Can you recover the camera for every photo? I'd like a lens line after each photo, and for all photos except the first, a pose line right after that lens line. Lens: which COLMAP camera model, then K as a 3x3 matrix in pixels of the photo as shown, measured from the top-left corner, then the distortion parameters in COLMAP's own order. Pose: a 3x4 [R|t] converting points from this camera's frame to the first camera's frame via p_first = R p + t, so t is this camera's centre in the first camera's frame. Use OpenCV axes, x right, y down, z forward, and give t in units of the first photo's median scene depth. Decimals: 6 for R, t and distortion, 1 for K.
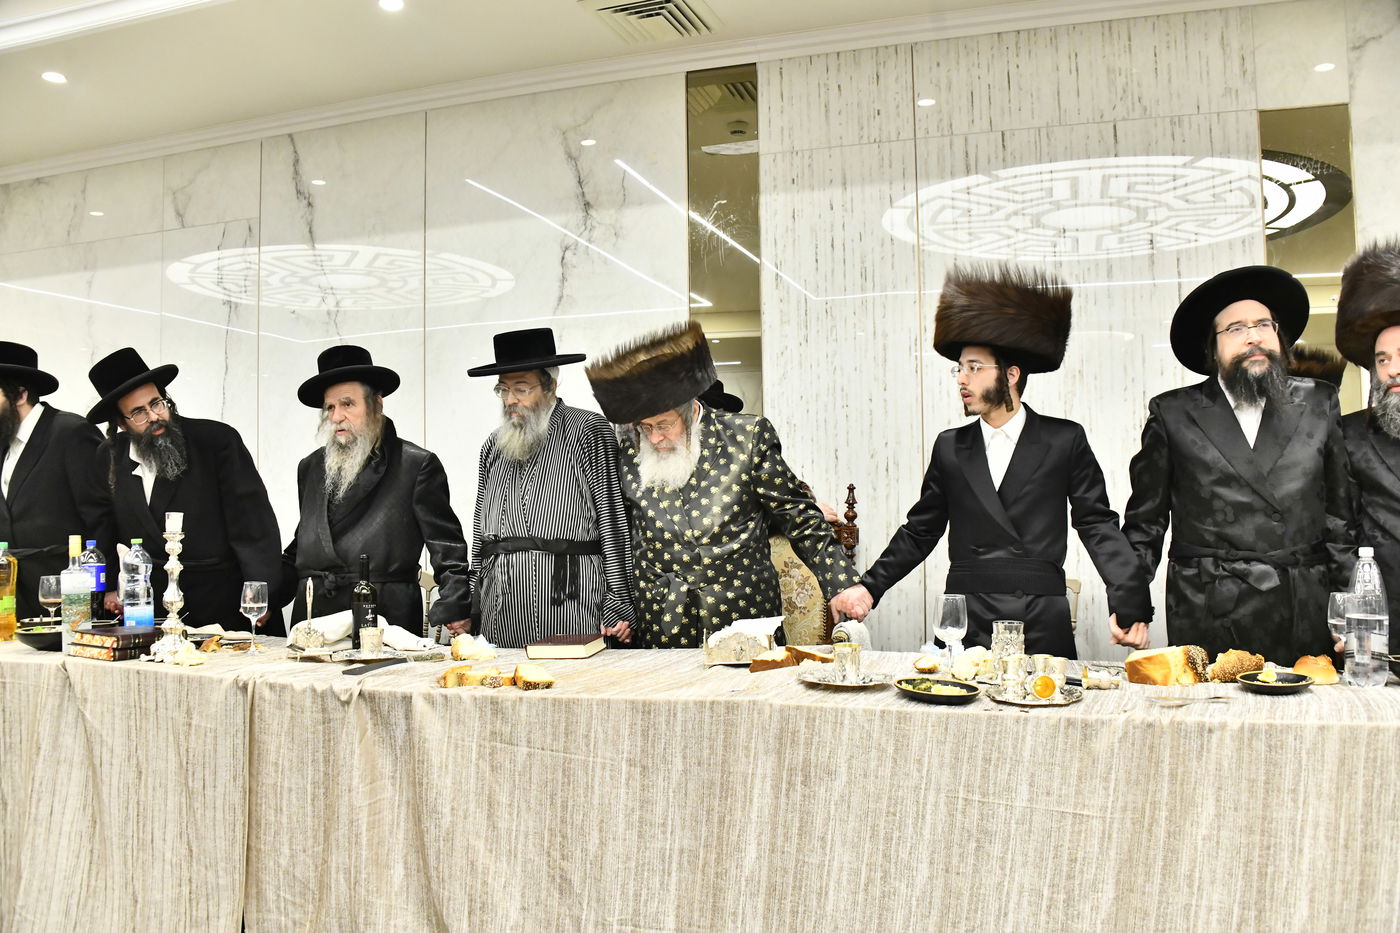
lens RADIAL K [[1094.0, 0, 705.0], [0, 1094.0, 479.0], [0, 0, 1]] dist [-0.138850, 0.052857]
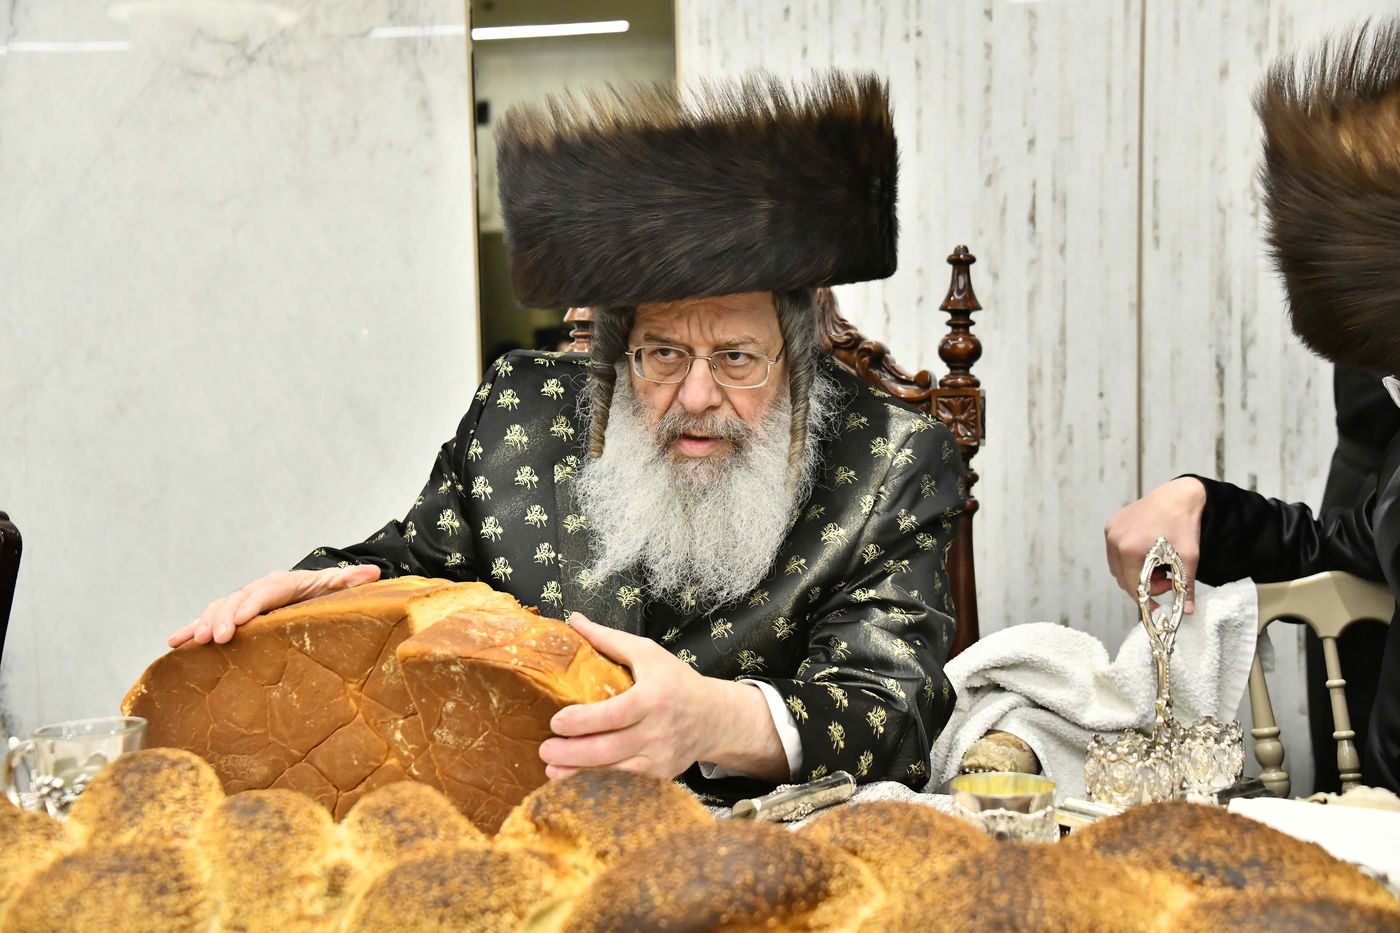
lens RADIAL K [[2167.8, 0, 692.9], [0, 2167.8, 459.8], [0, 0, 1]] dist [0.340004, 0.000000]
pose [[0.998340, -0.010656, 0.056606, 0.016016], [0.006096, 0.996766, 0.080127, 0.010736], [-0.057277, -0.079649, 0.995176, 0.271685]]
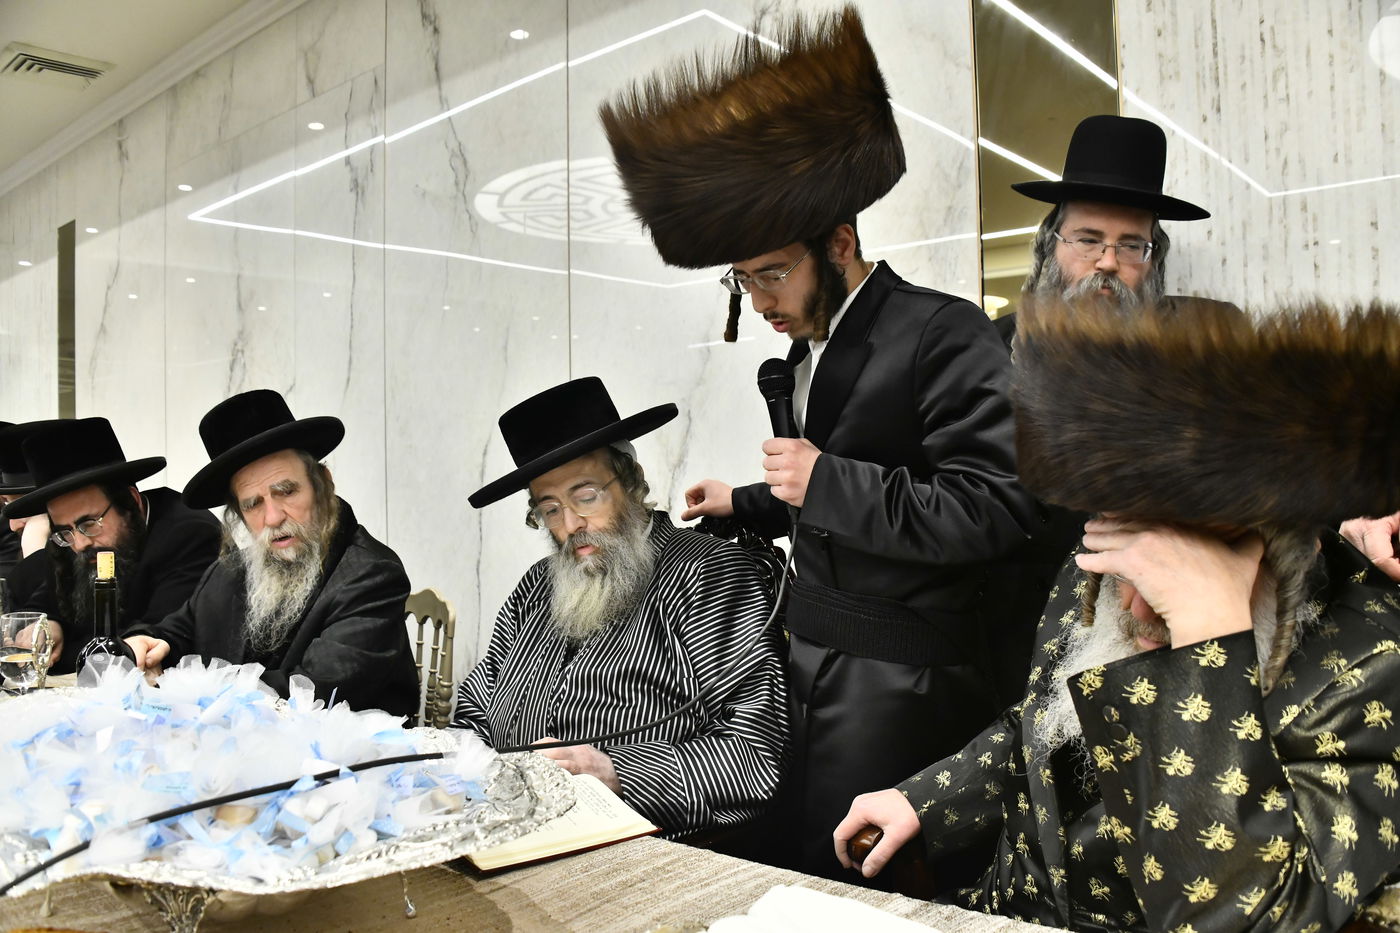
lens RADIAL K [[1098.5, 0, 702.3], [0, 1098.5, 476.5], [0, 0, 1]] dist [-0.149375, 0.072562]
pose [[0.919654, 0.002493, -0.392721, 0.062666], [0.011466, 0.999383, 0.033192, 0.009968], [0.392562, -0.035028, 0.919058, 0.467172]]
